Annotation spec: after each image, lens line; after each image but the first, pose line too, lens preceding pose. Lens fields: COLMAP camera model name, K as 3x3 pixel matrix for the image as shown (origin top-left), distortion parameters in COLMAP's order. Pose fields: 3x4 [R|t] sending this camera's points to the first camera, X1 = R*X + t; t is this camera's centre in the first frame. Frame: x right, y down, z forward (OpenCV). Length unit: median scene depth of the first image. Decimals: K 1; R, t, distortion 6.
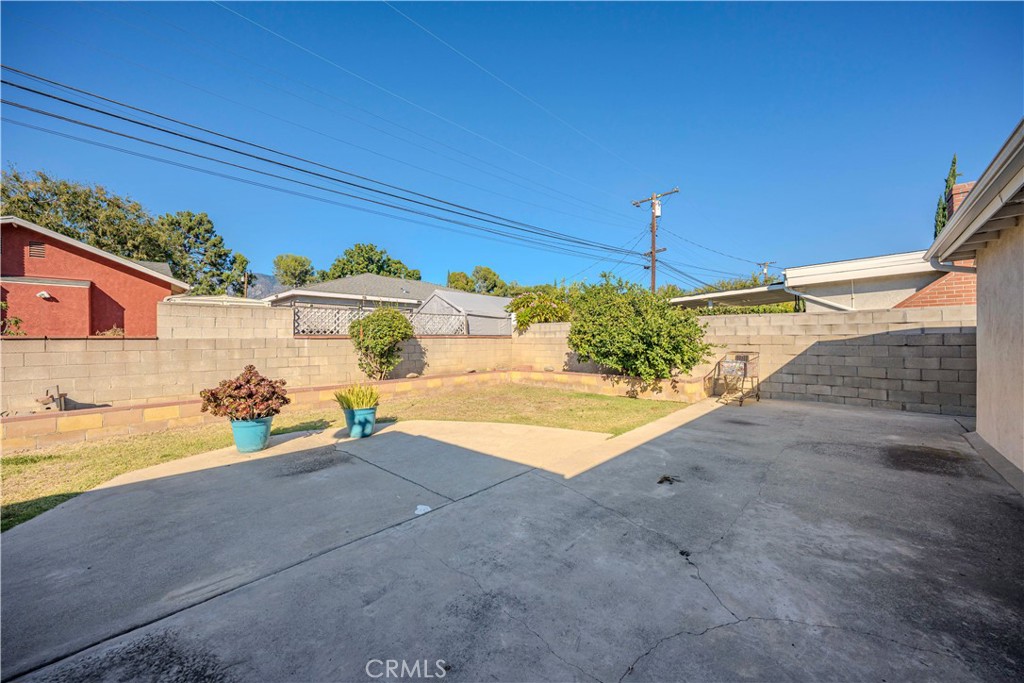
lens RADIAL K [[373.6, 0, 512.0], [0, 373.6, 341.5], [0, 0, 1]] dist [-0.013206, 0.000181]
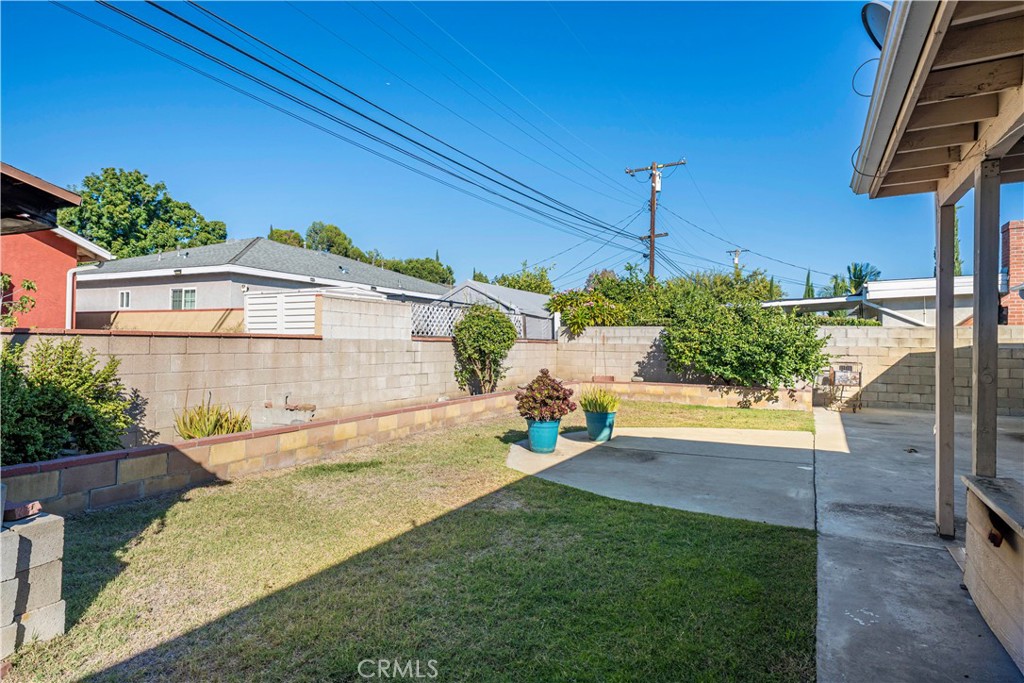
lens RADIAL K [[584.5, 0, 512.0], [0, 584.5, 341.5], [0, 0, 1]] dist [0.018798, 0.000248]
pose [[0.960016, 0.020455, 0.279197, -0.637321], [-0.018105, 0.999776, -0.010991, 0.003912], [-0.279359, 0.005496, 0.960171, -0.277087]]
